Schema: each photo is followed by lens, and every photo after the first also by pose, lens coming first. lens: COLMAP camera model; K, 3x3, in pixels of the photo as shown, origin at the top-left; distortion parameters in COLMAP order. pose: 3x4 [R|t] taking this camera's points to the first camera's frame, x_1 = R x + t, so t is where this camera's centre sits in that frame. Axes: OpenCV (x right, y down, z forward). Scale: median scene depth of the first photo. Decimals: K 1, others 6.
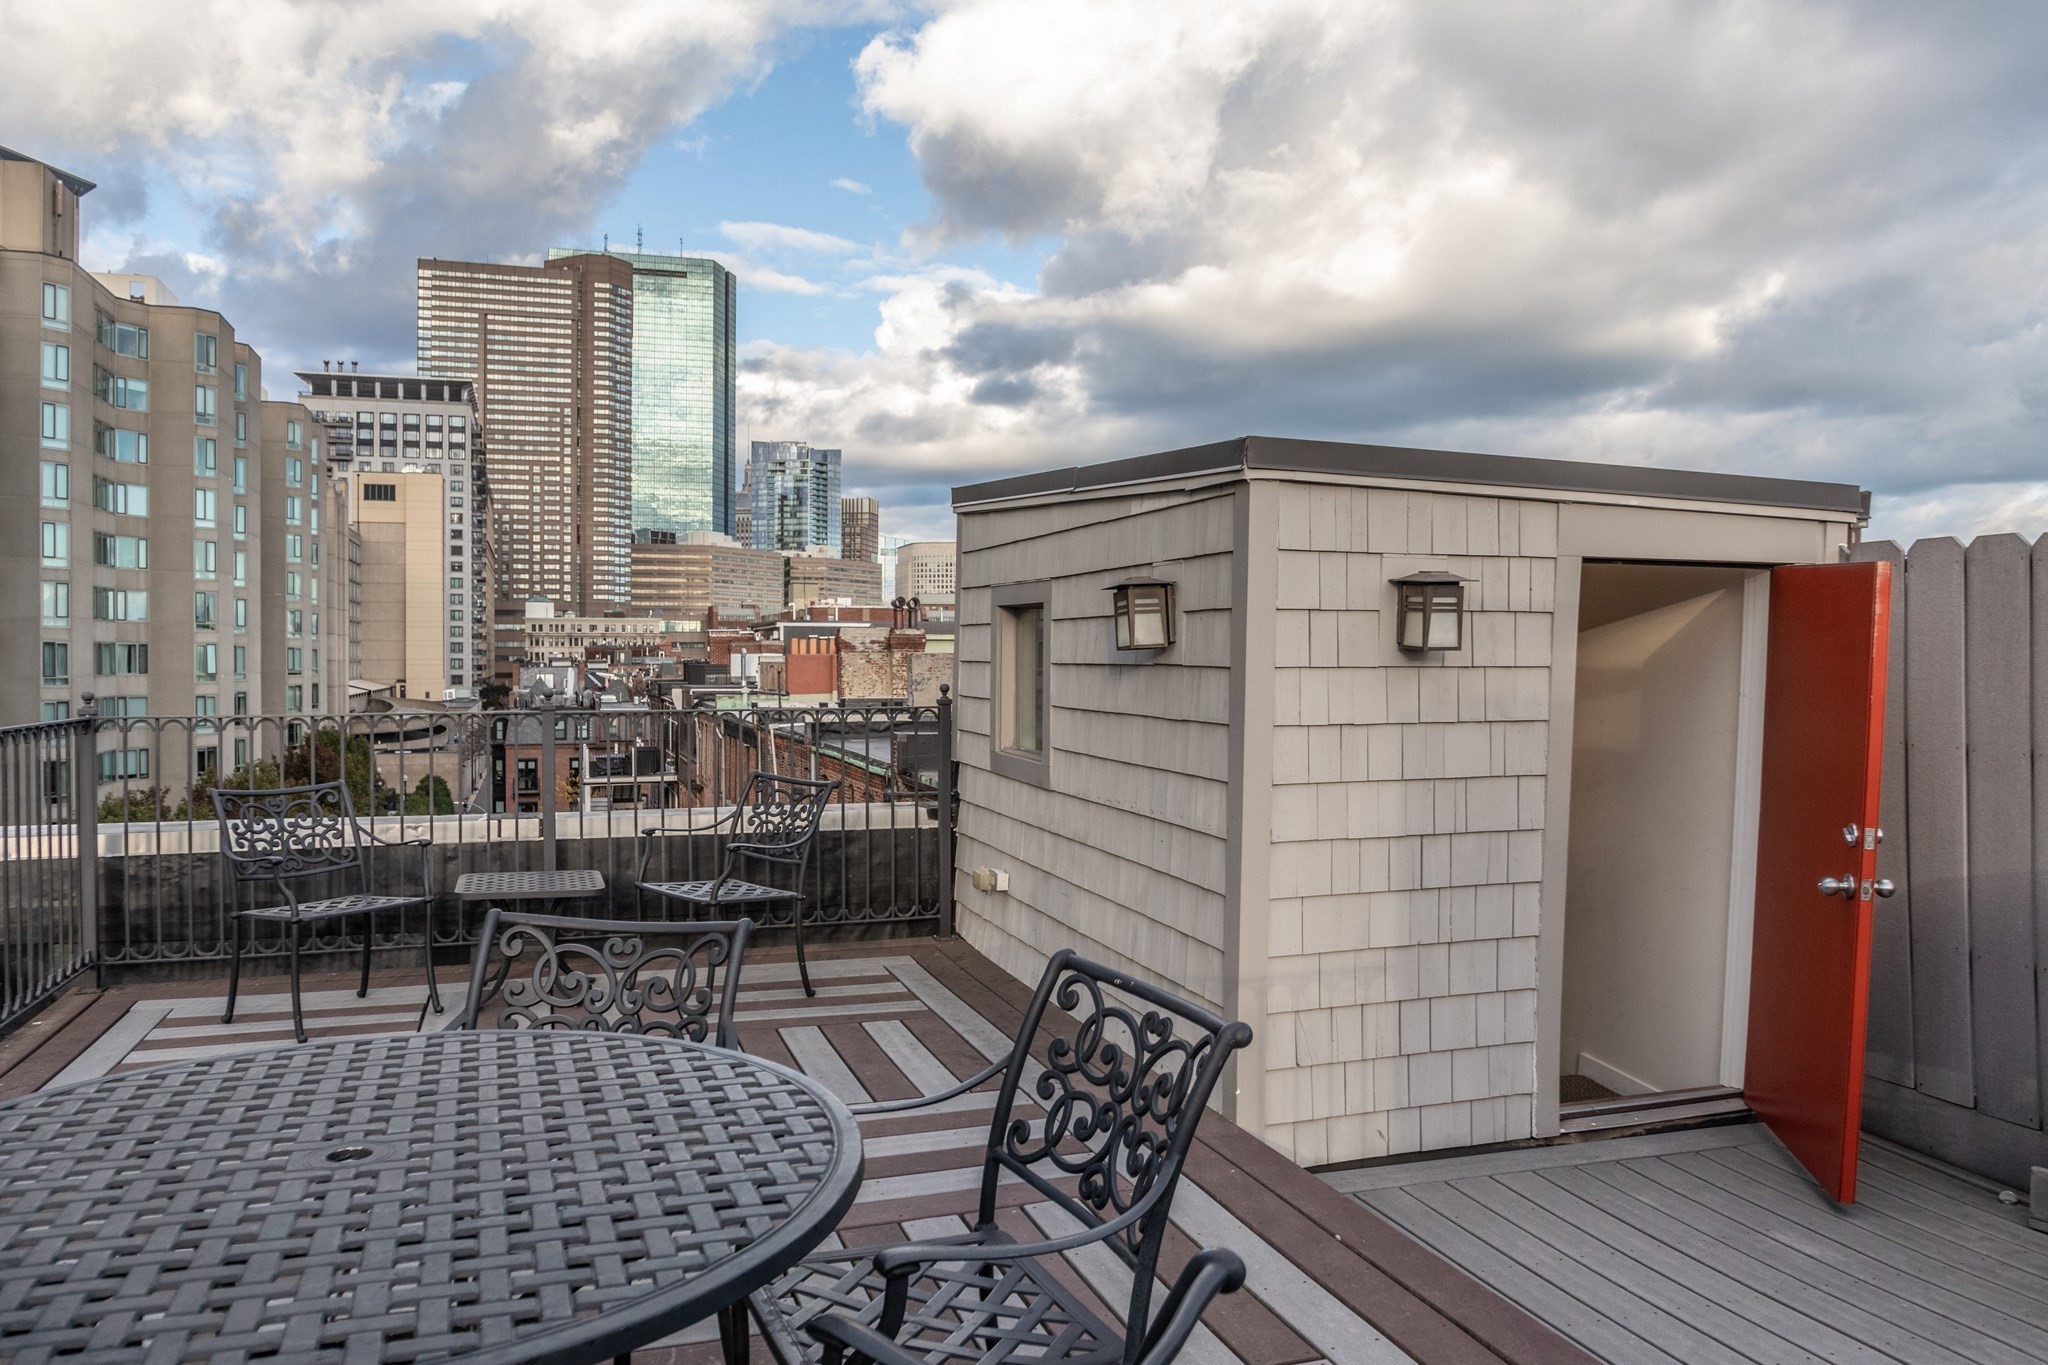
lens RADIAL K [[1478.9, 0, 1023.7], [0, 1478.9, 685.7], [0, 0, 1]] dist [-0.045960, 0.008505]
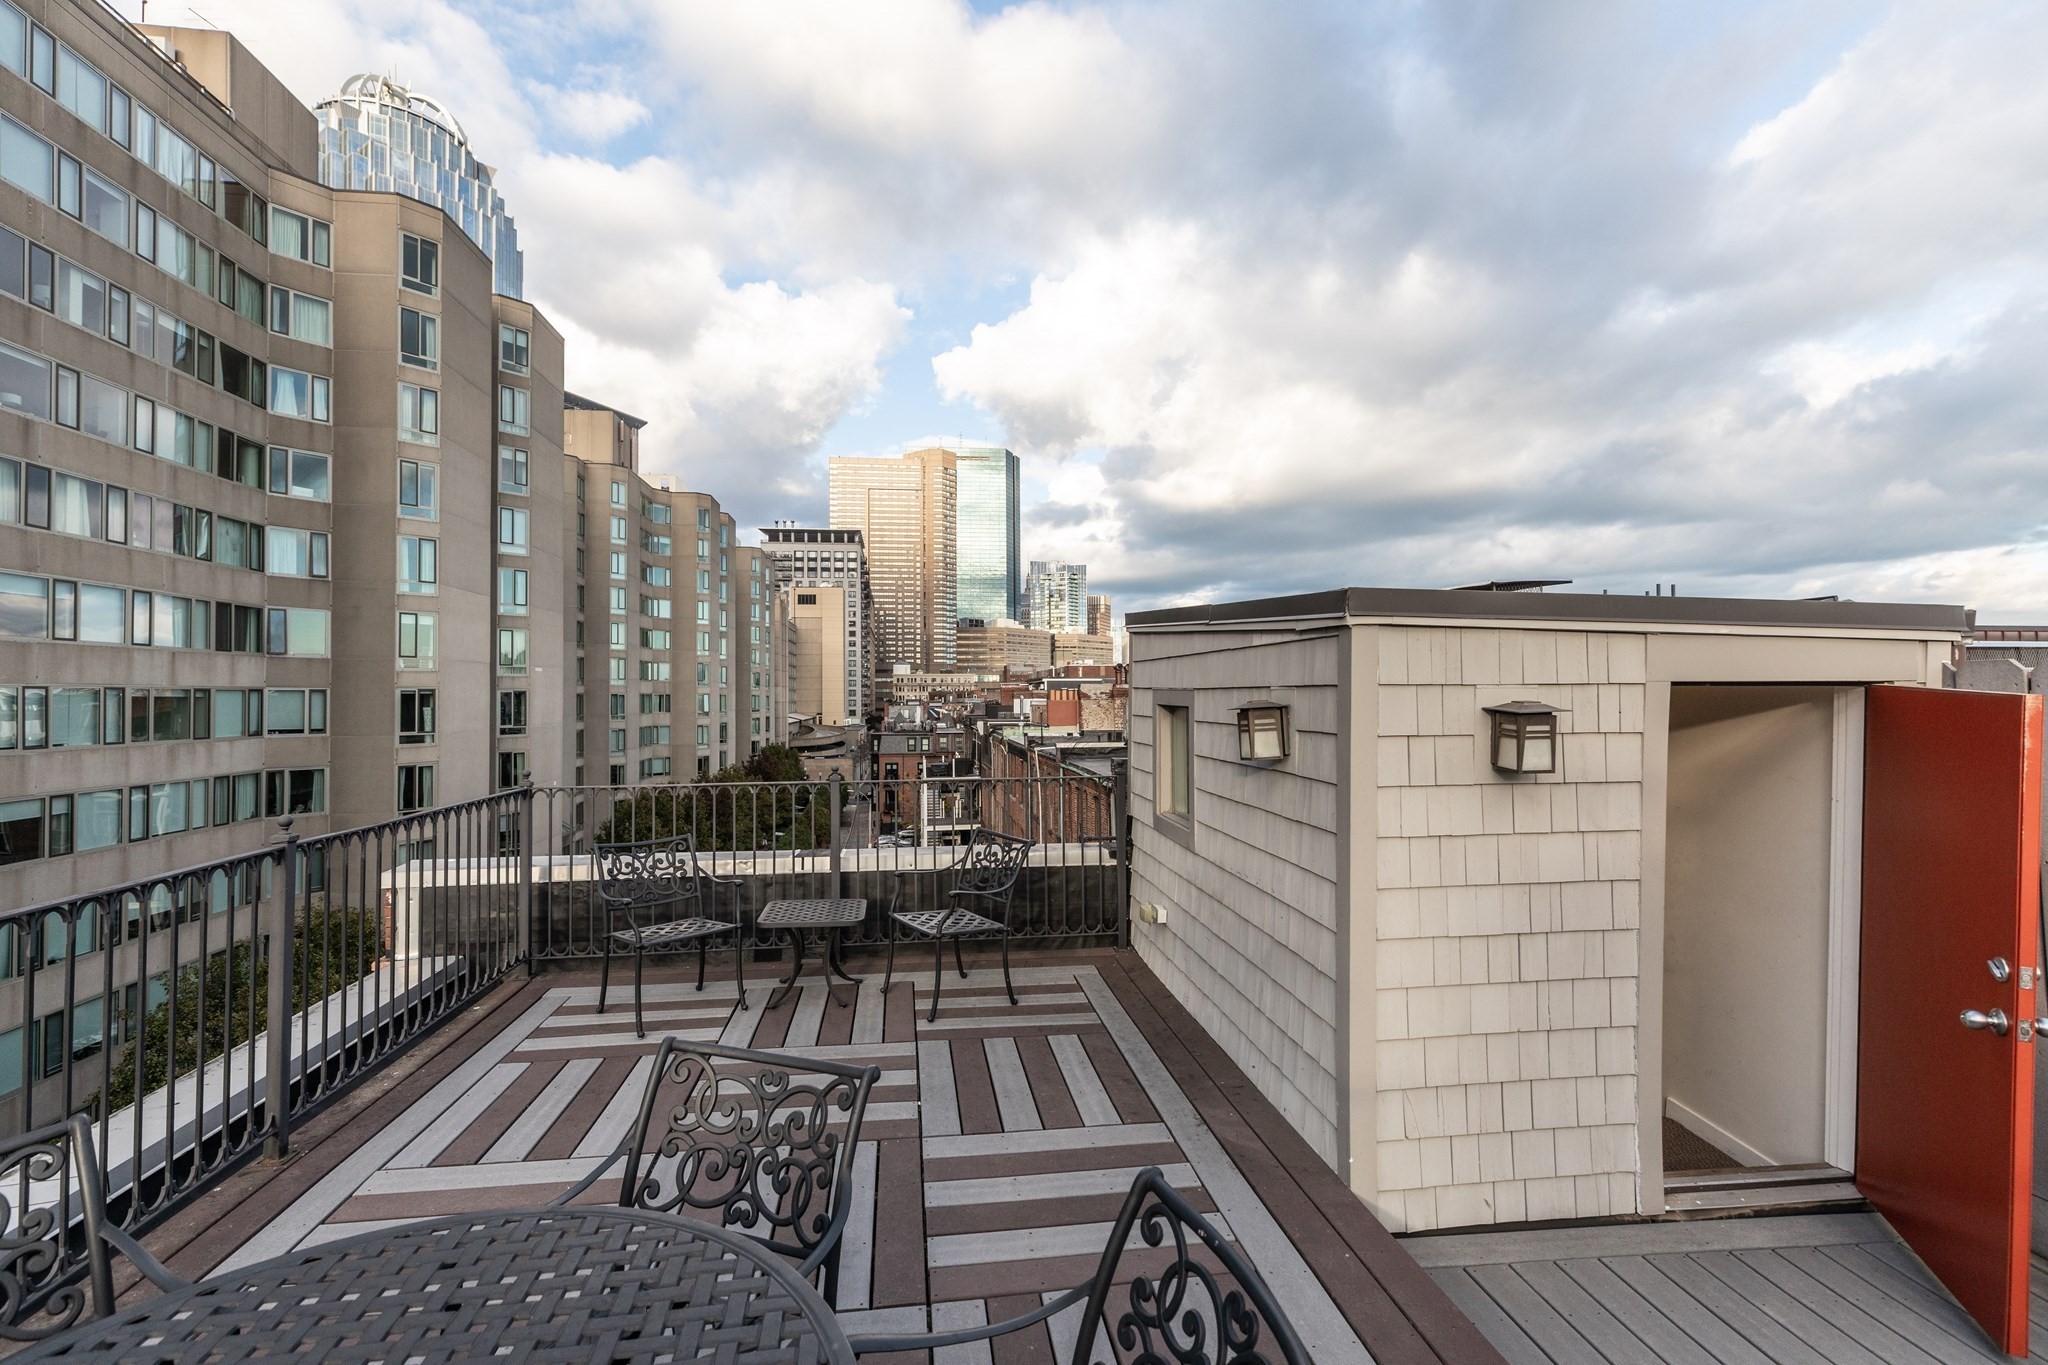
lens RADIAL K [[946.5, 0, 1024.7], [0, 946.5, 680.6], [0, 0, 1]] dist [0.008125, -0.000928]
pose [[0.982018, -0.011340, -0.188446, 0.029120], [0.004609, 0.999337, -0.036114, -0.050171], [0.188730, 0.034596, 0.981419, 0.159741]]
